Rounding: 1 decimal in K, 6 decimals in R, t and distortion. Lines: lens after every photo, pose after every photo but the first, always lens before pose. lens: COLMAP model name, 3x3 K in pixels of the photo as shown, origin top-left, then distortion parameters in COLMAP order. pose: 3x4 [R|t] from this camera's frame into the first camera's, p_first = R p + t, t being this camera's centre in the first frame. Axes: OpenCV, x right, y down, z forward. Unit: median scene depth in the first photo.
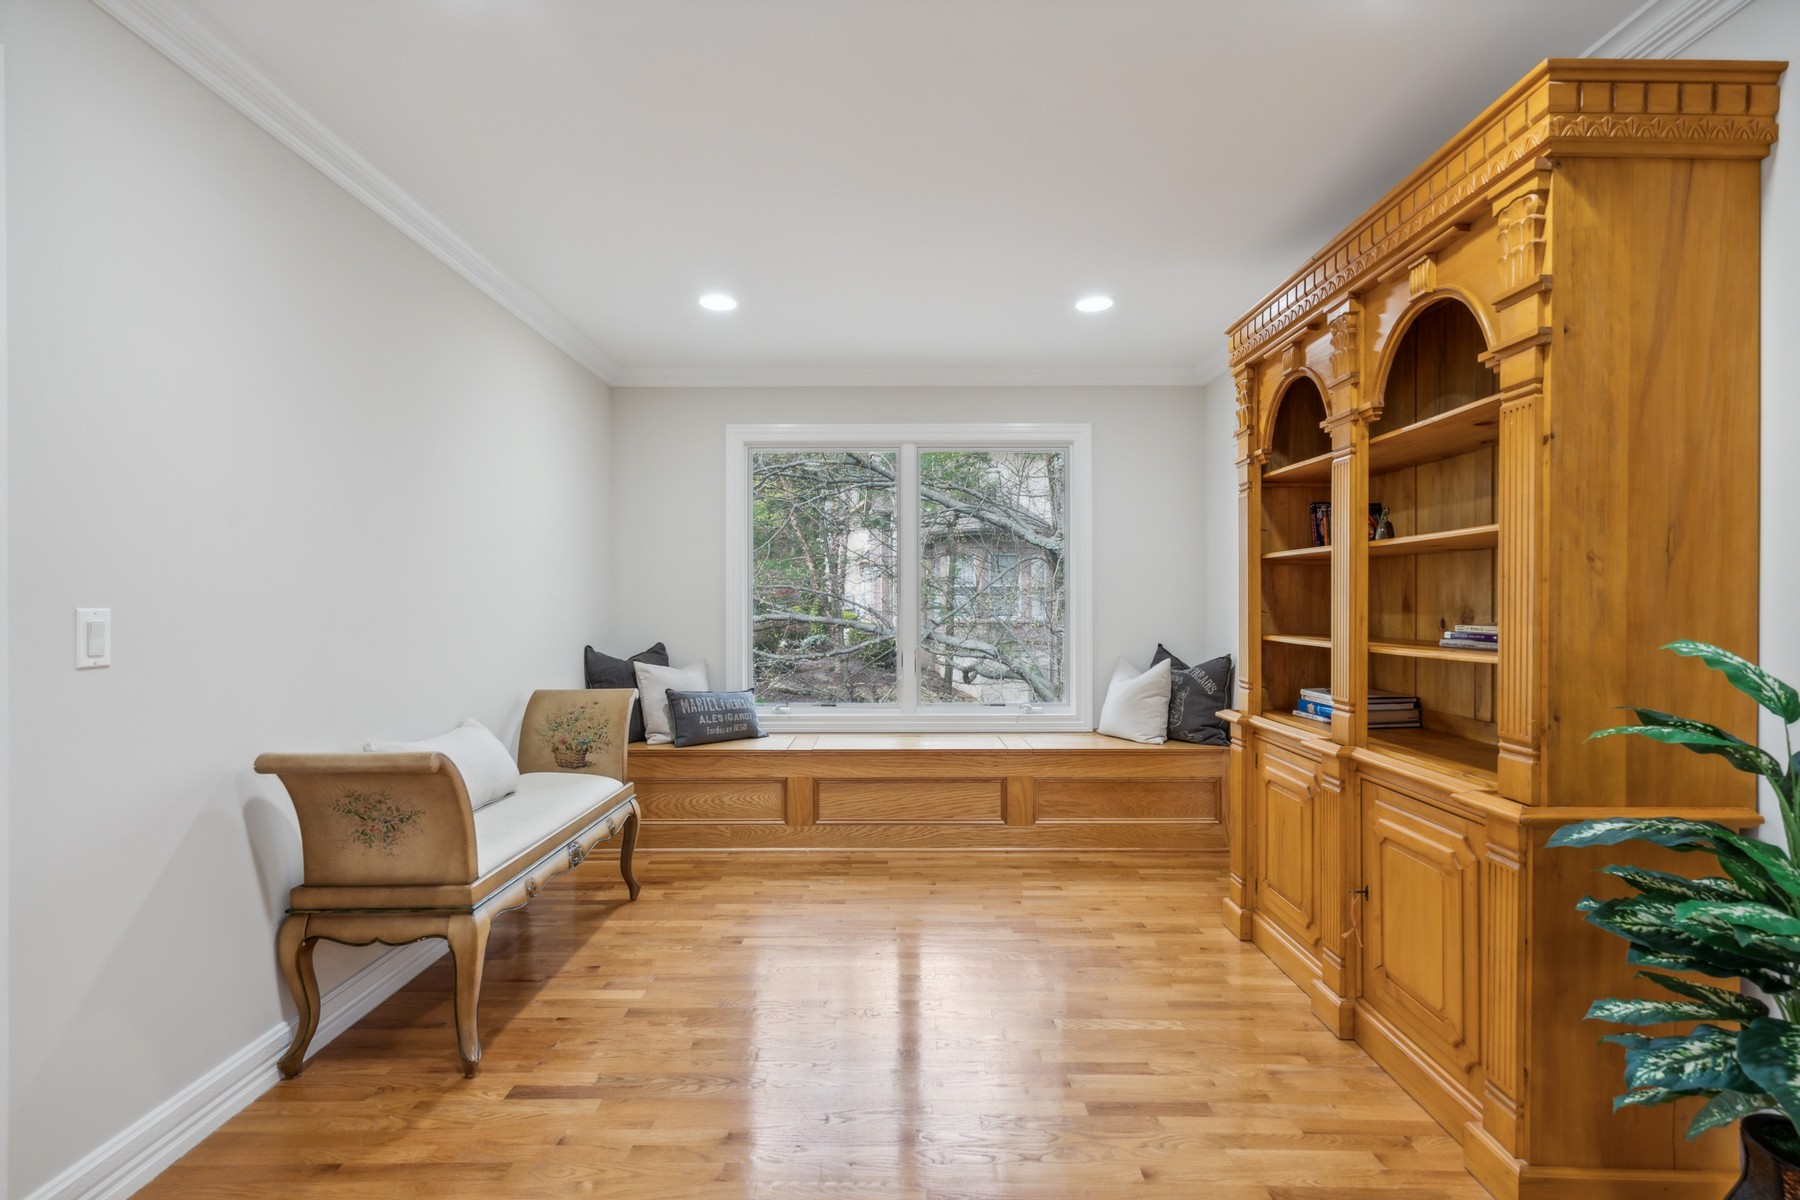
lens RADIAL K [[833.4, 0, 894.5], [0, 833.4, 611.7], [0, 0, 1]] dist [-0.010865, 0.007717]
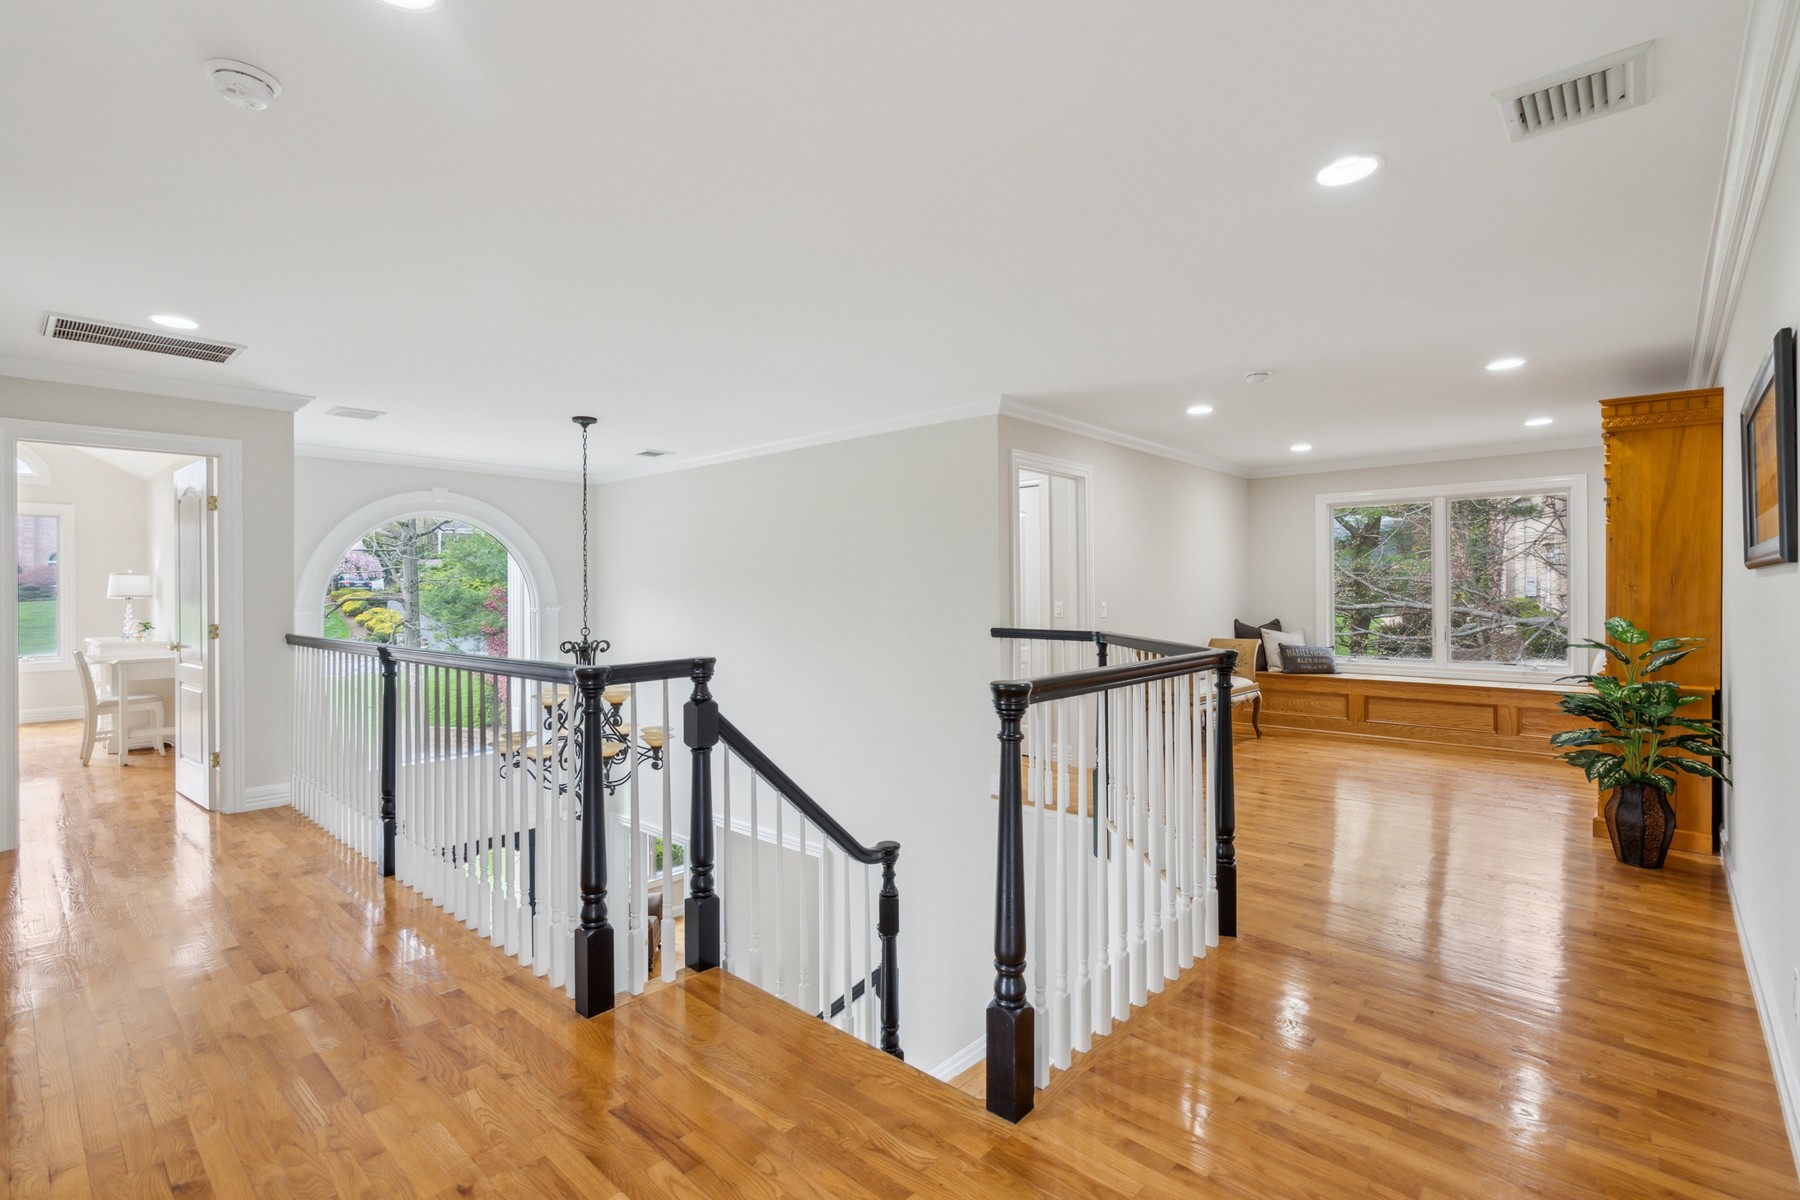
lens RADIAL K [[830.3, 0, 899.8], [0, 830.3, 585.8], [0, 0, 1]] dist [-0.001067, -0.000226]
pose [[0.739532, -0.008006, -0.673073, 0.388074], [0.000276, 0.999933, -0.011591, -0.016138], [0.673121, 0.008386, 0.739485, -1.051452]]
